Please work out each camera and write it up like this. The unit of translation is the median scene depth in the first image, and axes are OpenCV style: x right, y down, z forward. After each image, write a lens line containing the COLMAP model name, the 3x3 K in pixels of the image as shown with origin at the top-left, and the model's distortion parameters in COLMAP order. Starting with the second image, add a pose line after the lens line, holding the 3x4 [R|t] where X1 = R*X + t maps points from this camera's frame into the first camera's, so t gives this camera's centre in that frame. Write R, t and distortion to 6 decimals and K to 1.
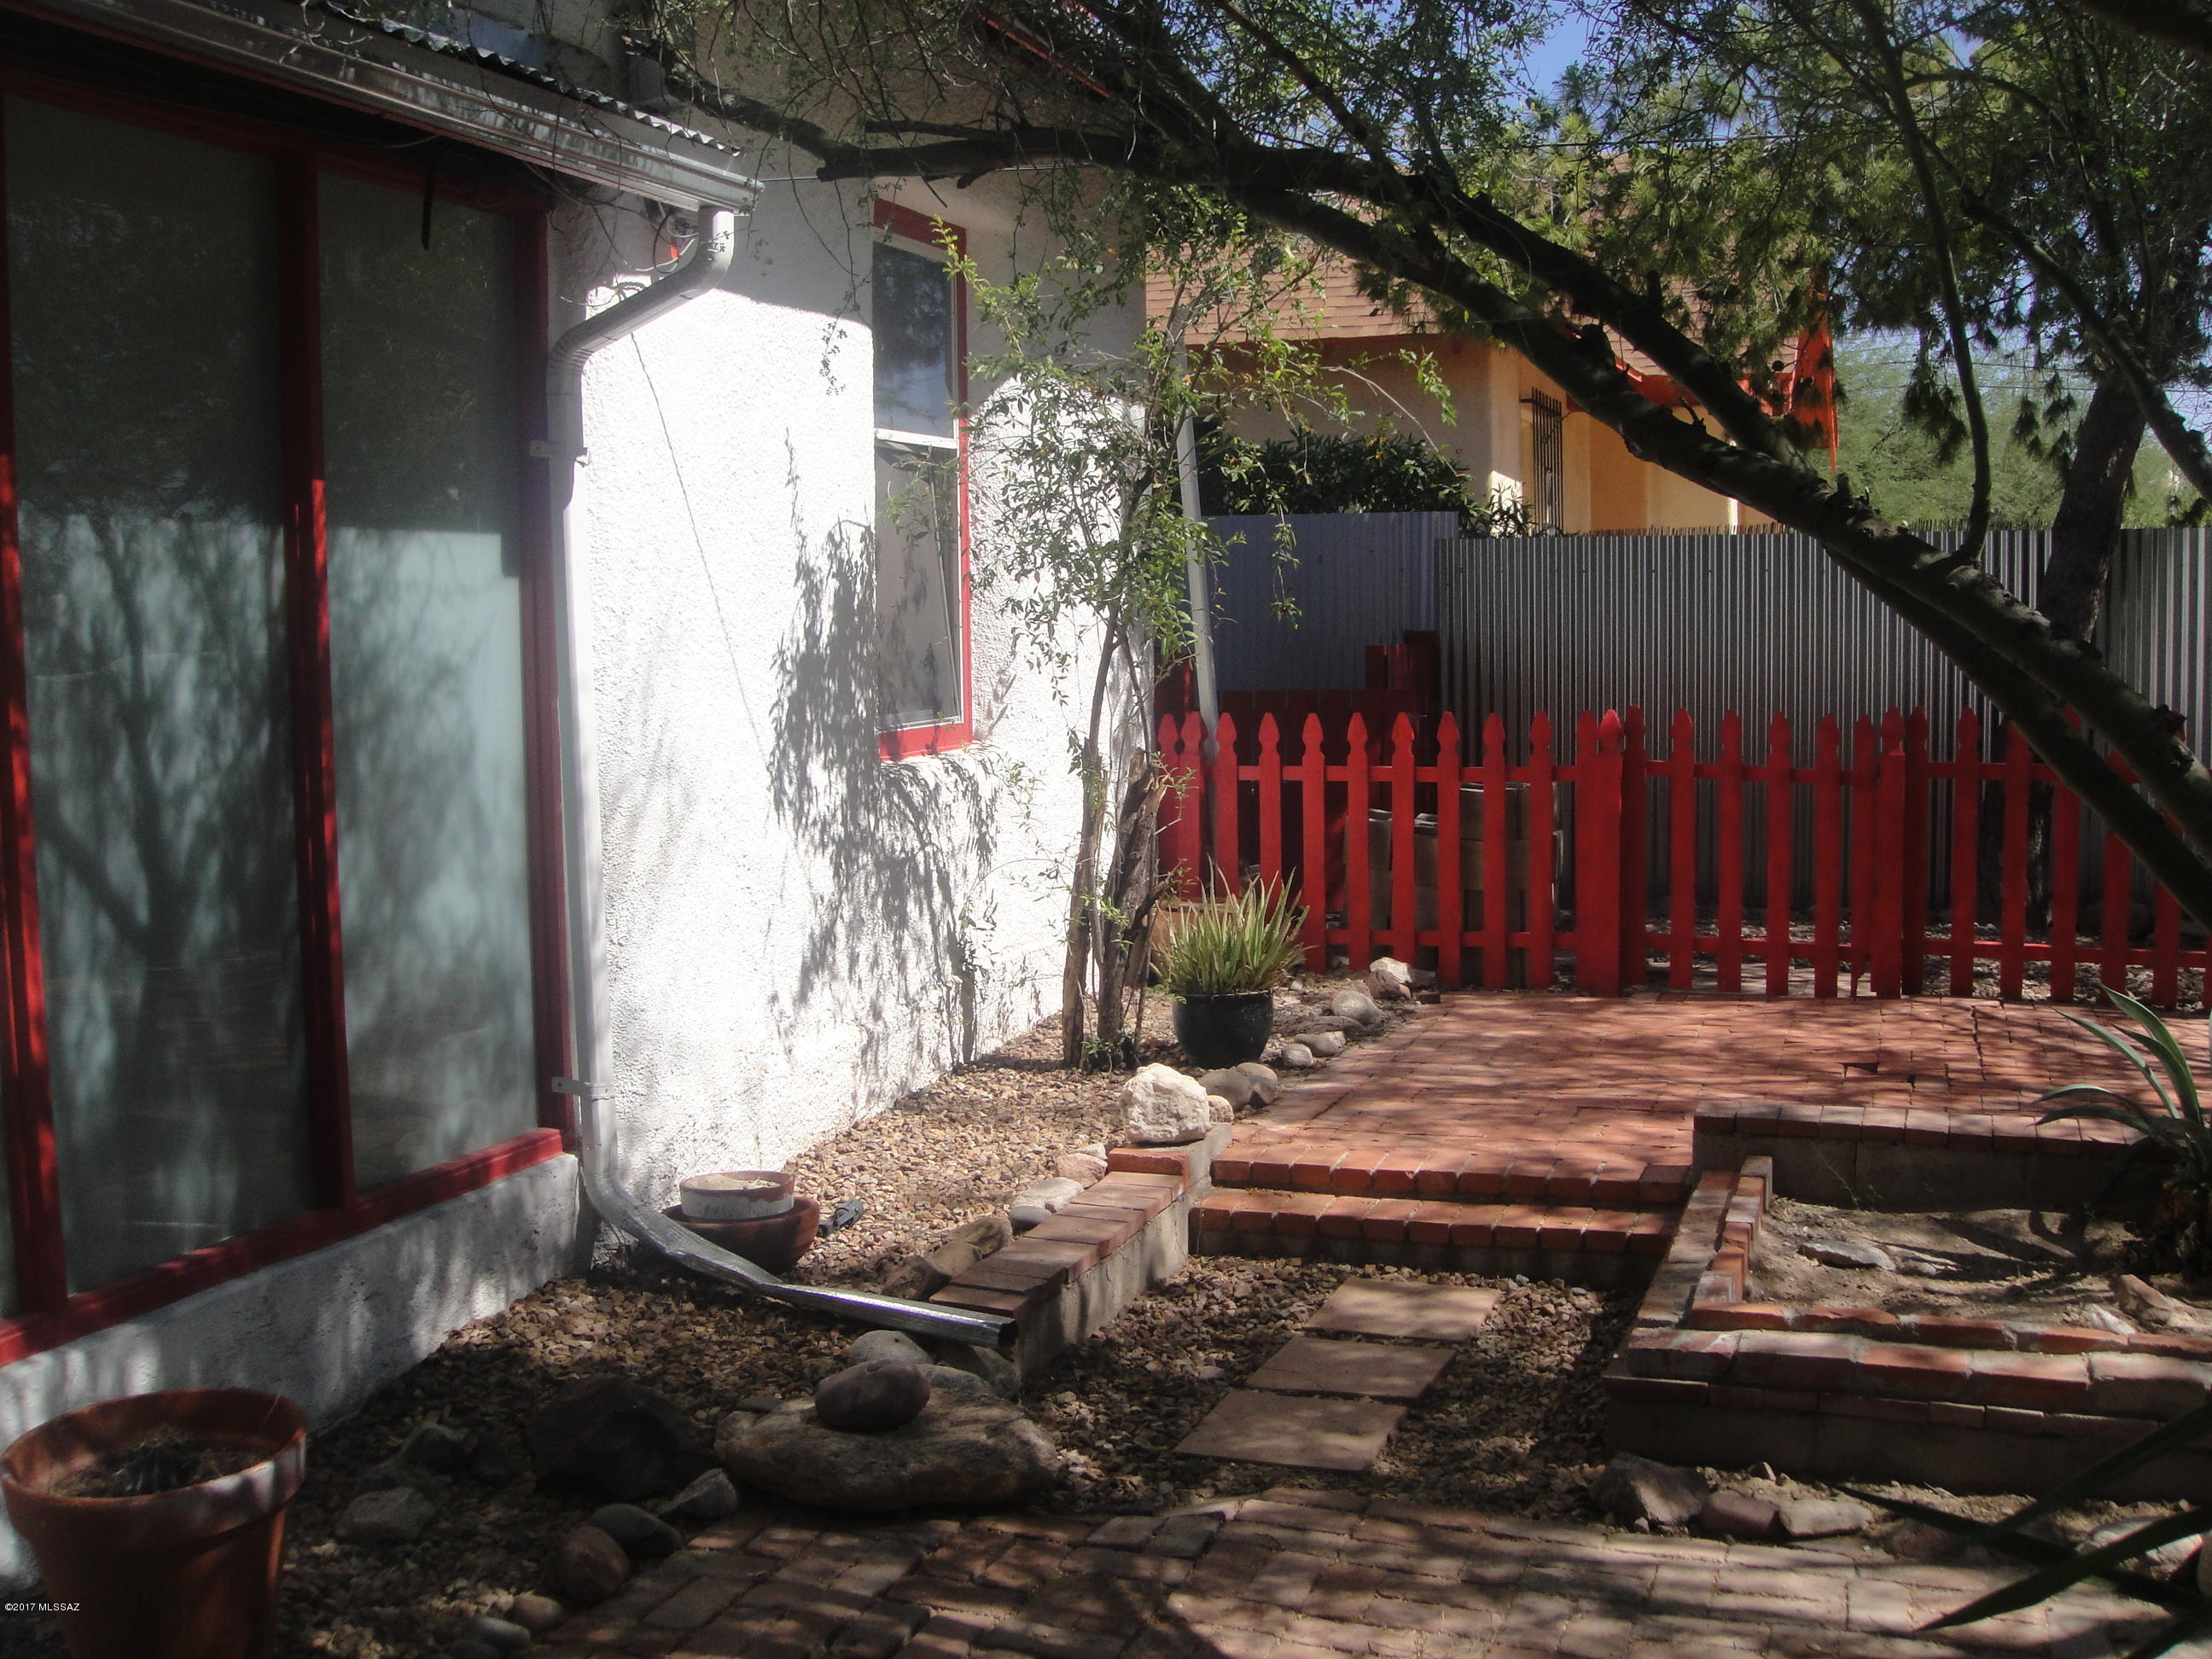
lens RADIAL K [[2305.0, 0, 1112.4], [0, 2305.0, 829.2], [0, 0, 1]] dist [-0.141816, 0.033591]
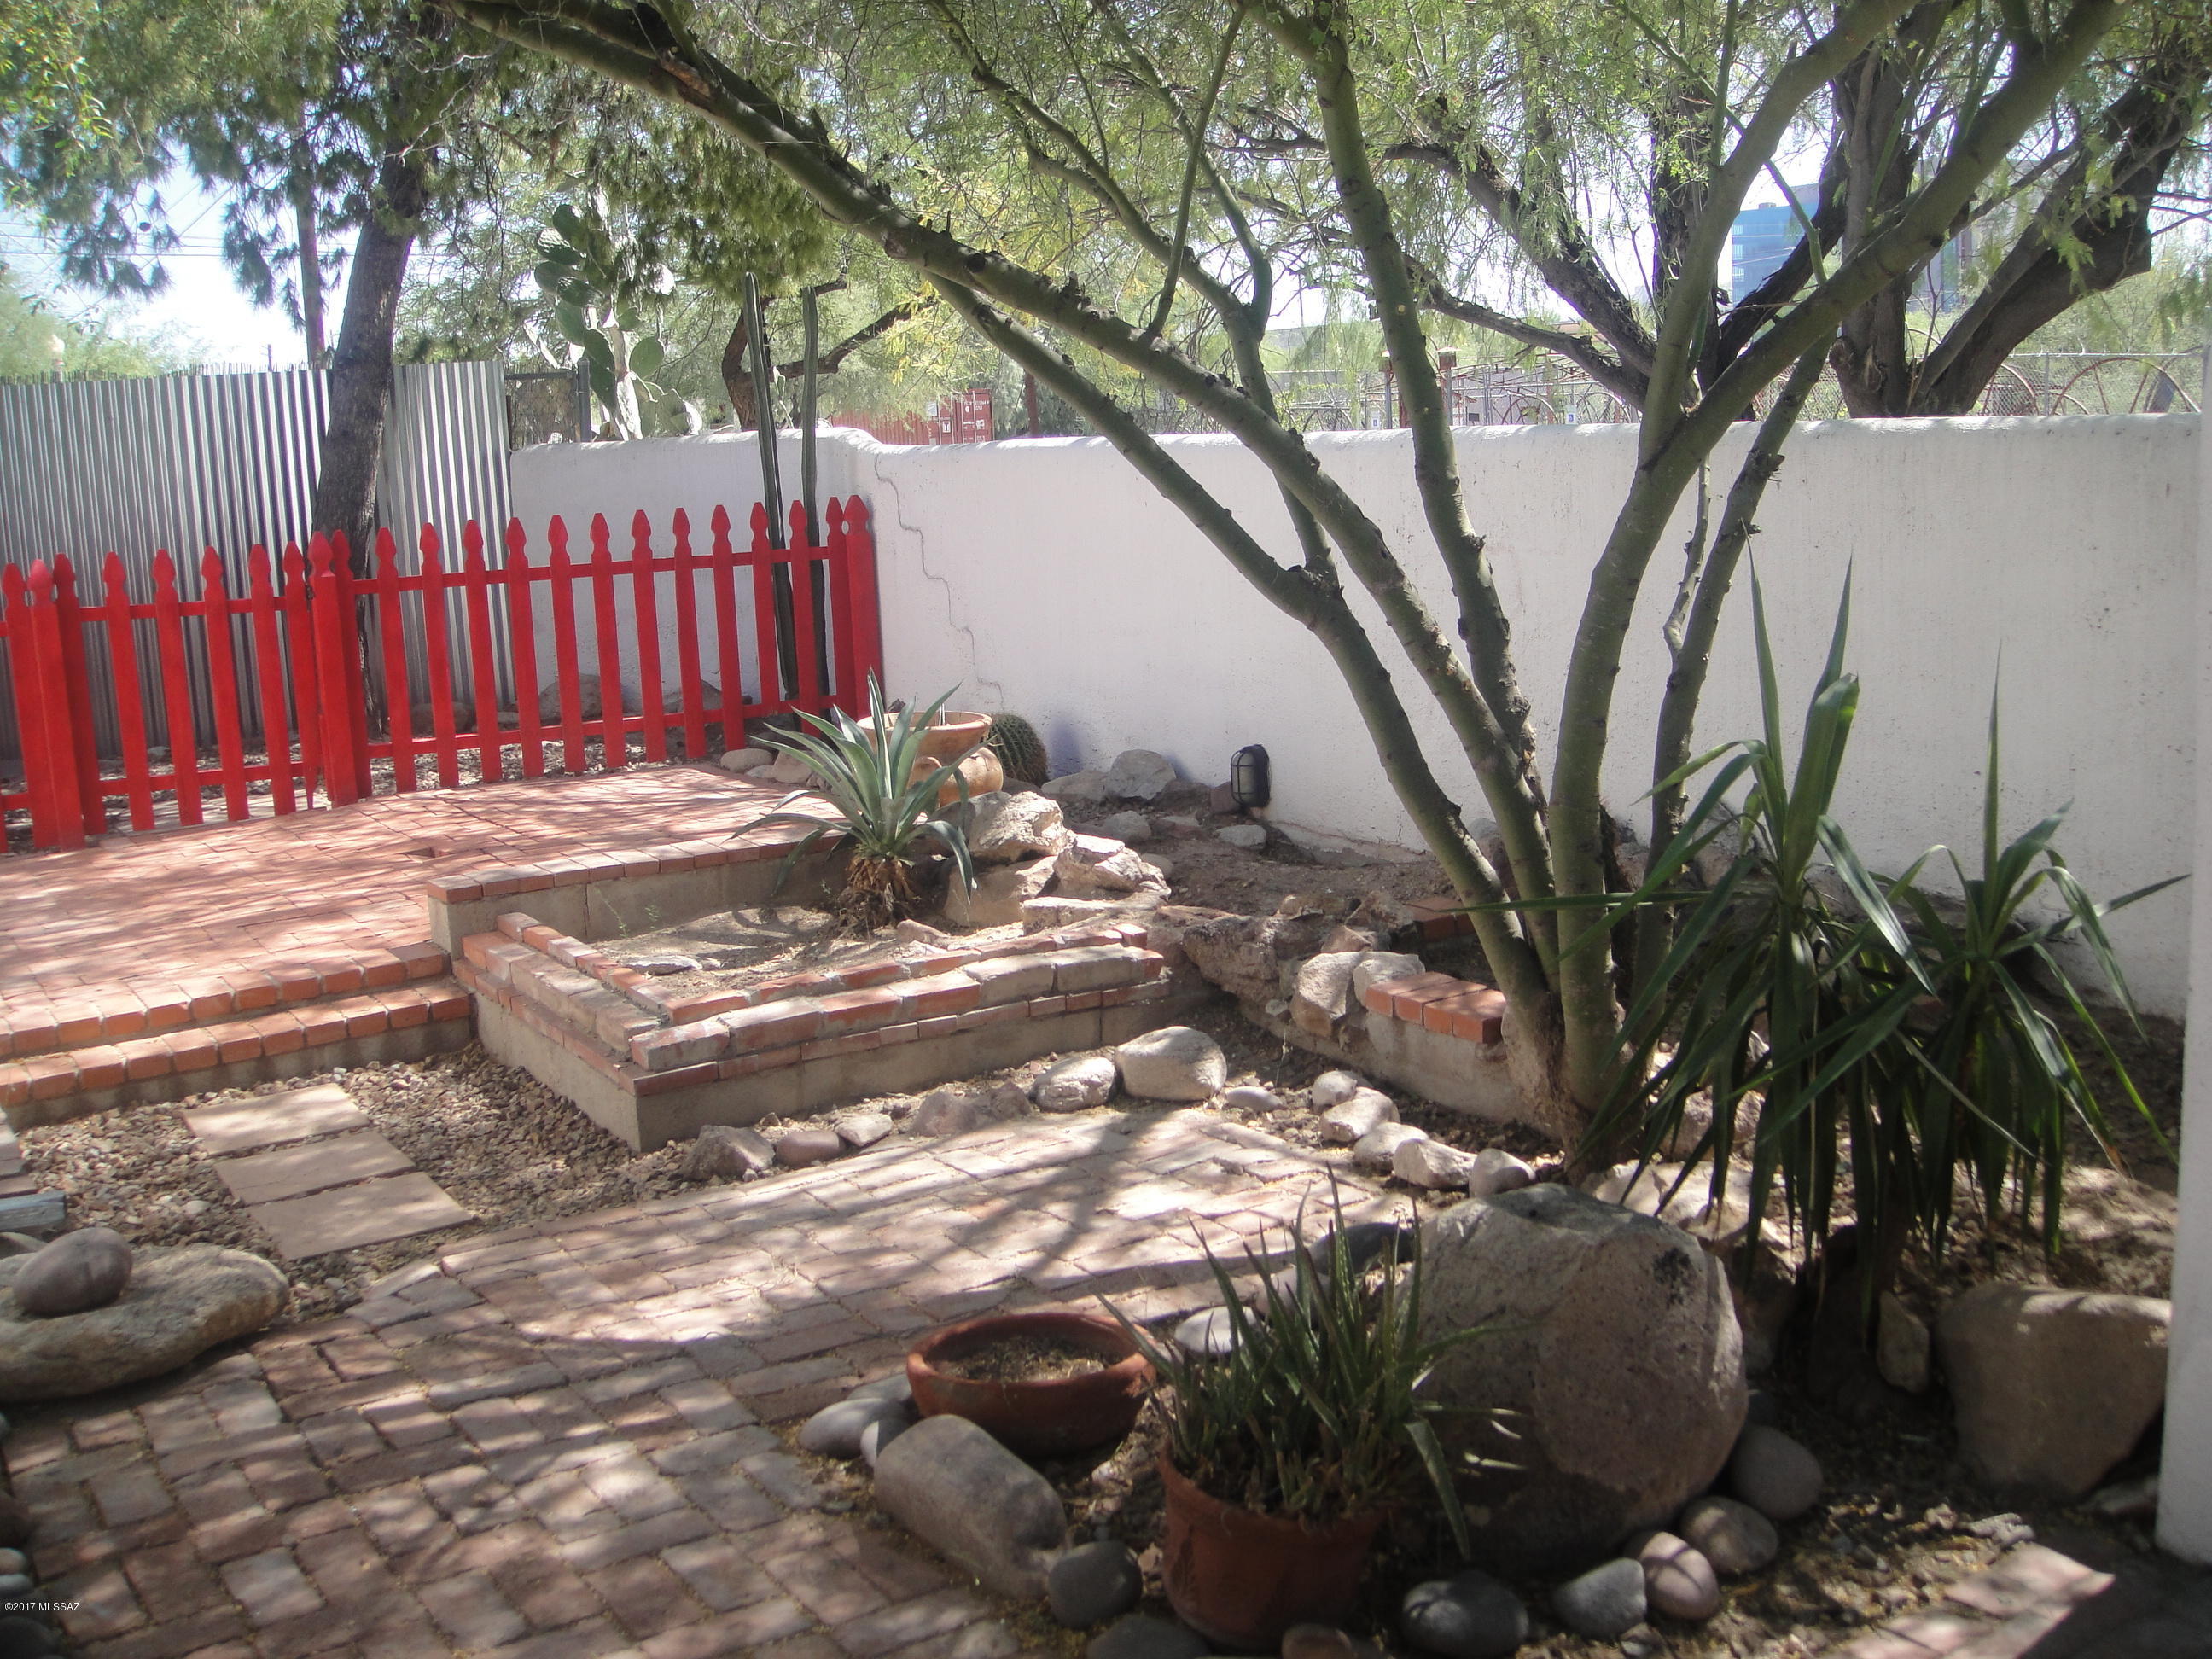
lens RADIAL K [[2305.0, 0, 1112.4], [0, 2305.0, 829.2], [0, 0, 1]] dist [-0.141816, 0.033591]
pose [[0.606198, -0.159865, 0.779081, -0.549581], [0.115236, 0.986908, 0.112845, 0.014335], [-0.786921, 0.021372, 0.616684, 0.101011]]
